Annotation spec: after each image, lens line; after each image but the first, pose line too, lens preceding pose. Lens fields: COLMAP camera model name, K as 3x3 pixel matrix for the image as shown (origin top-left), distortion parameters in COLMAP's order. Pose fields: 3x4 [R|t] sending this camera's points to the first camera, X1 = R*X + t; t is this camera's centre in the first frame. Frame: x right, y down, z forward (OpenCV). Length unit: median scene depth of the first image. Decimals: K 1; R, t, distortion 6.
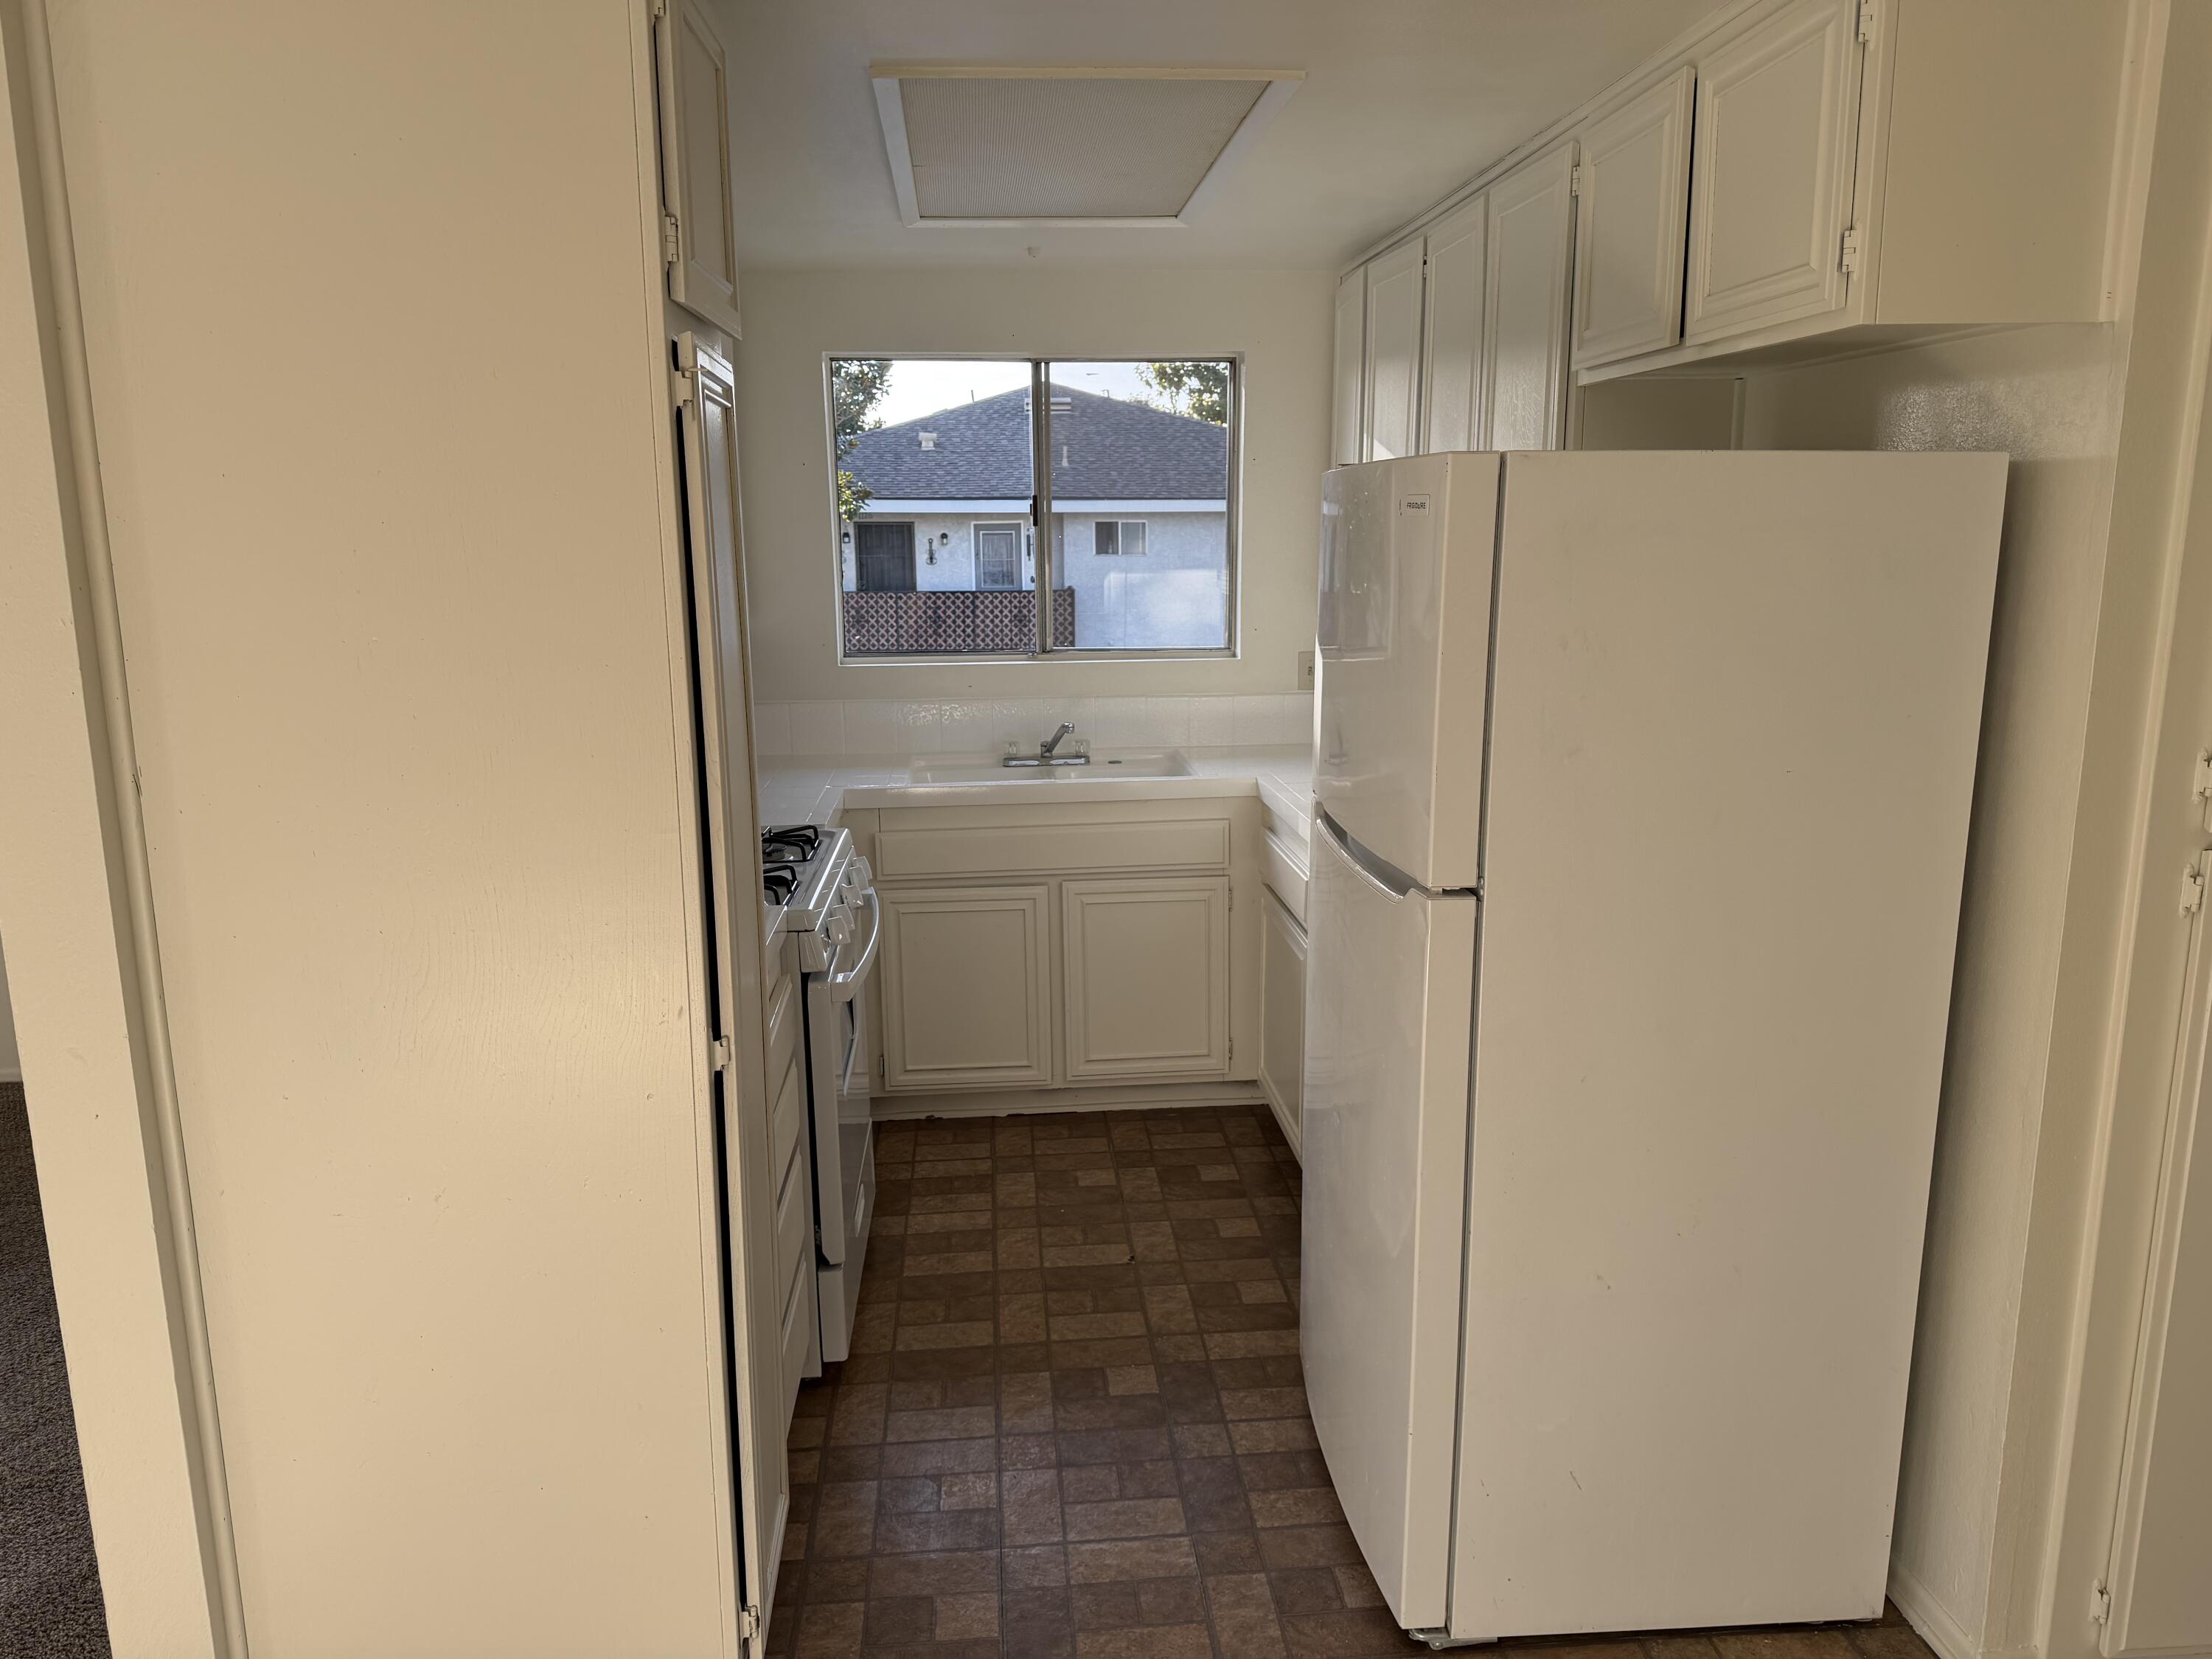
lens RADIAL K [[1521.4, 0, 1106.0], [0, 1521.4, 829.5], [0, 0, 1]] dist [0.146367, -0.244817]
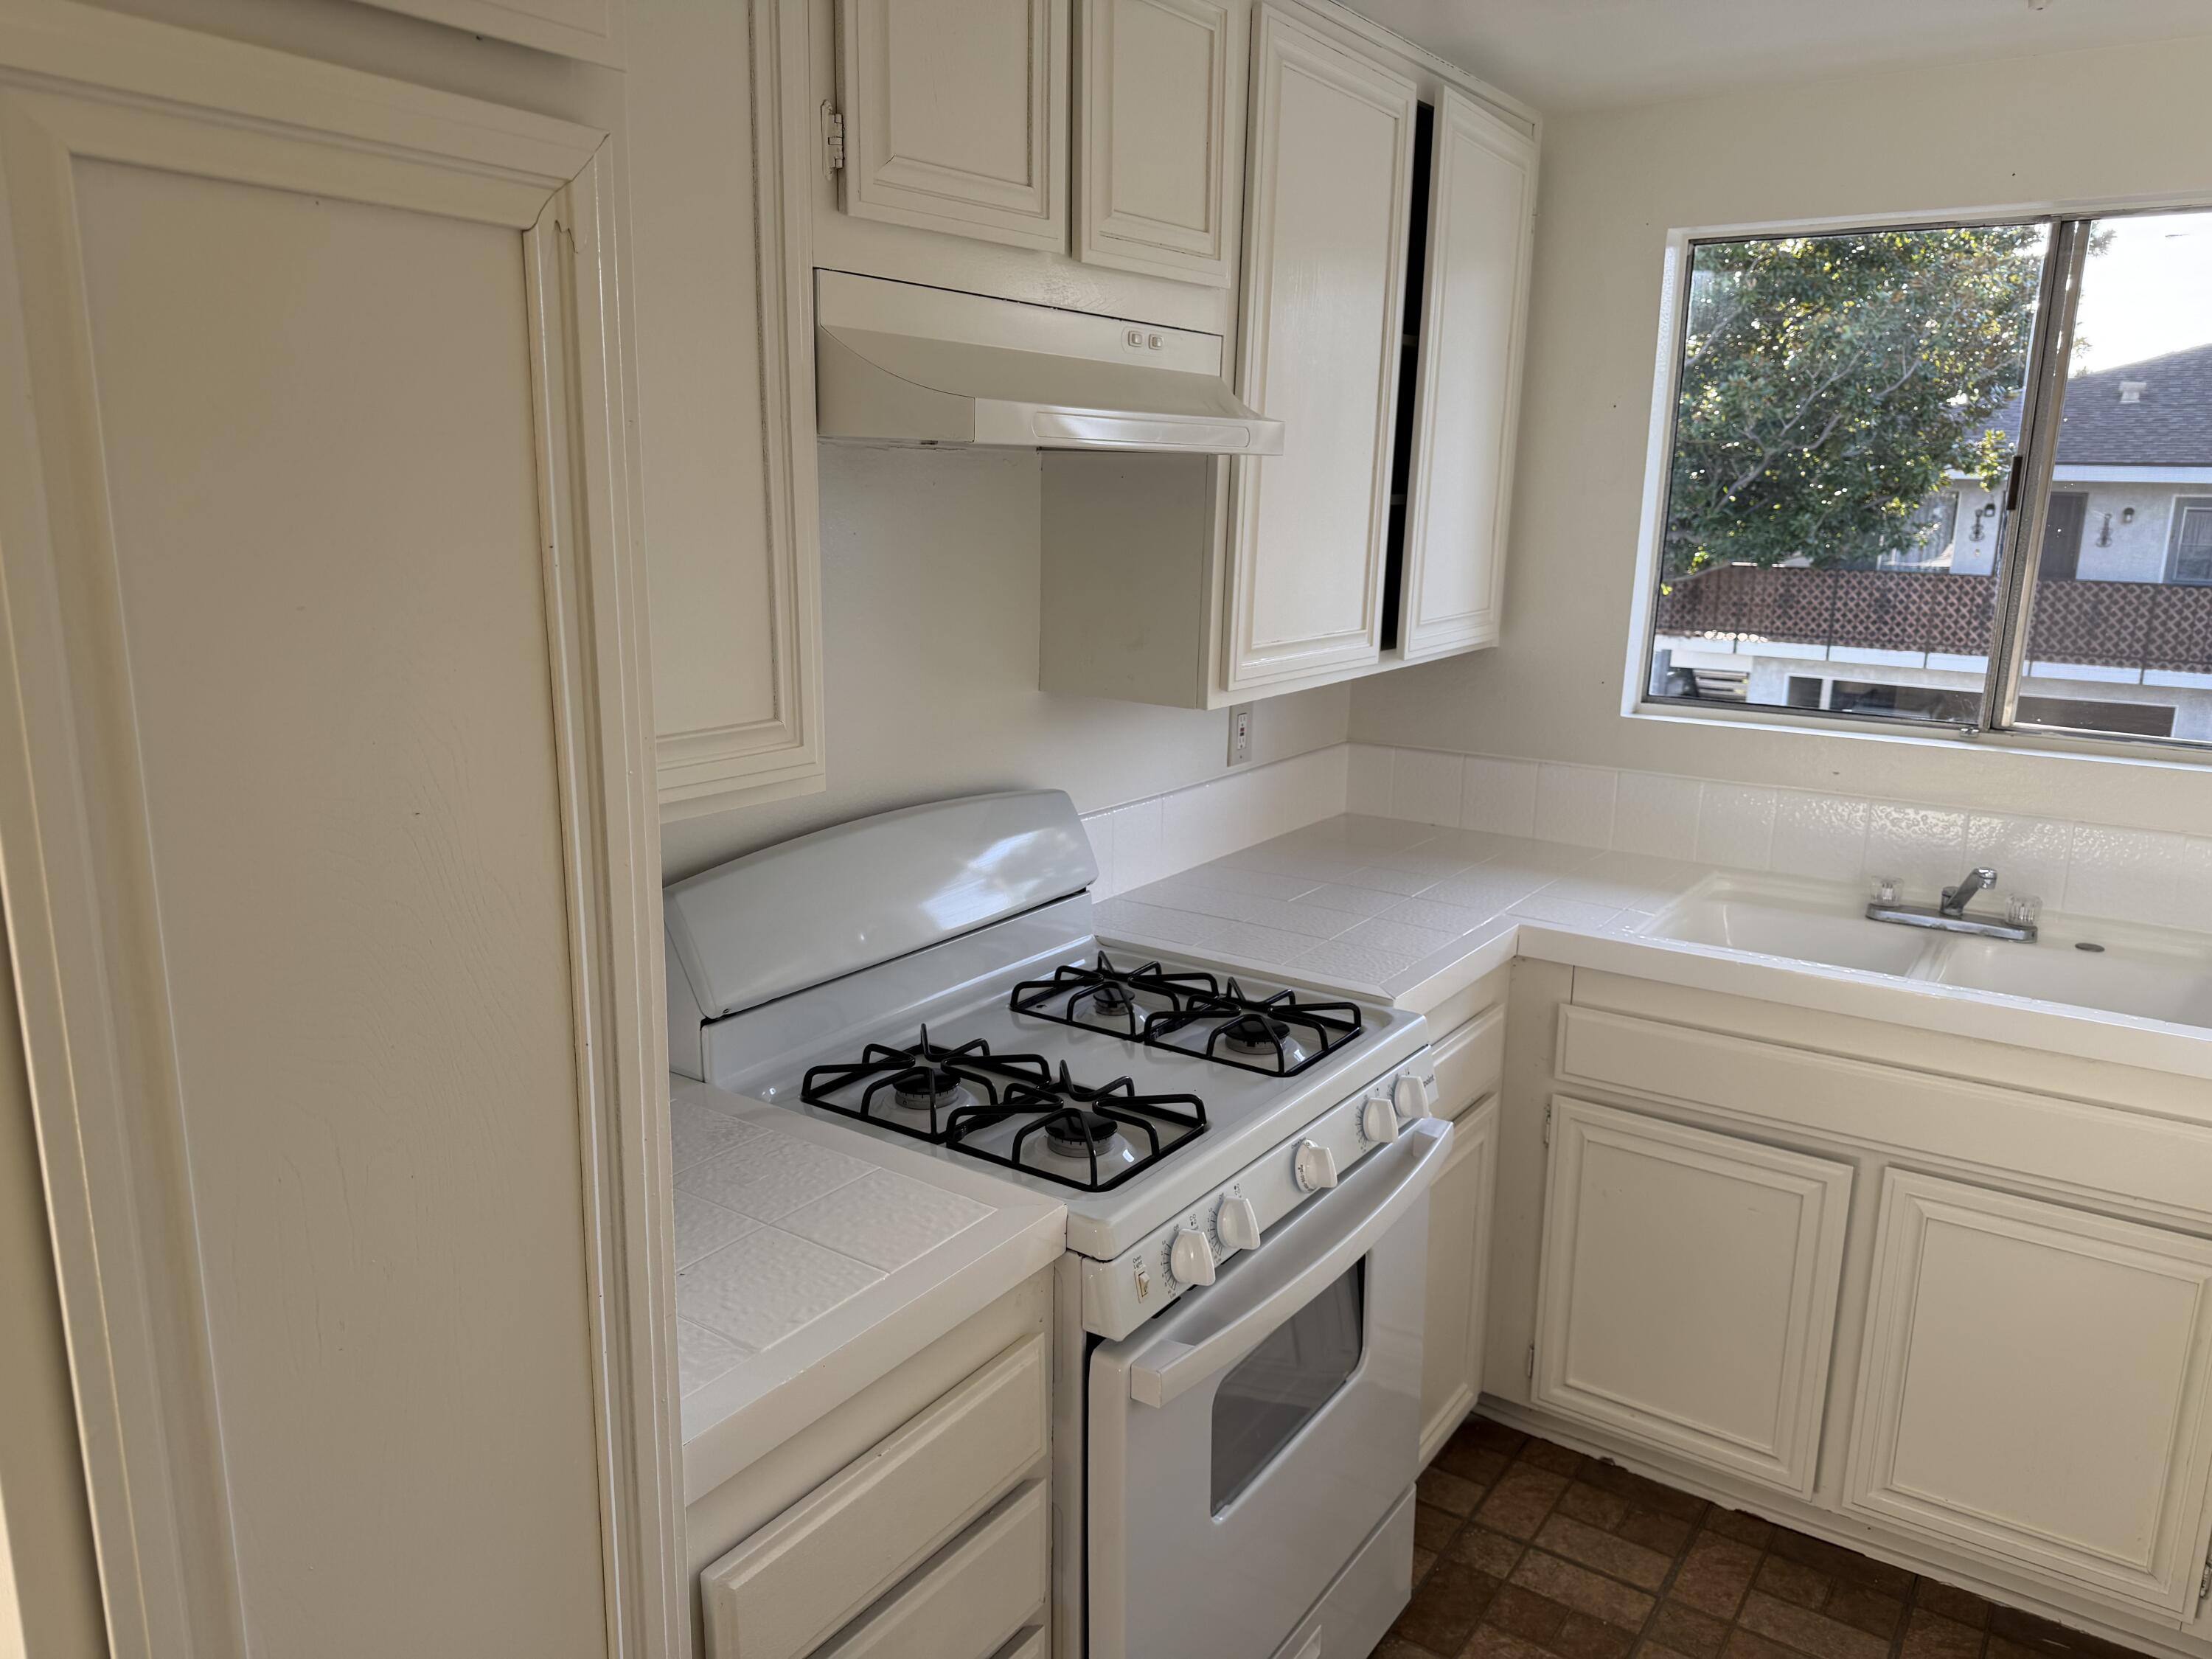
lens RADIAL K [[1581.7, 0, 1106.0], [0, 1581.7, 829.5], [0, 0, 1]] dist [-0.002152, -0.002045]
pose [[0.774320, 0.161674, -0.611792, 0.072976], [-0.149799, 0.986163, 0.071013, -0.073870], [0.614808, 0.036659, 0.787825, 0.340042]]
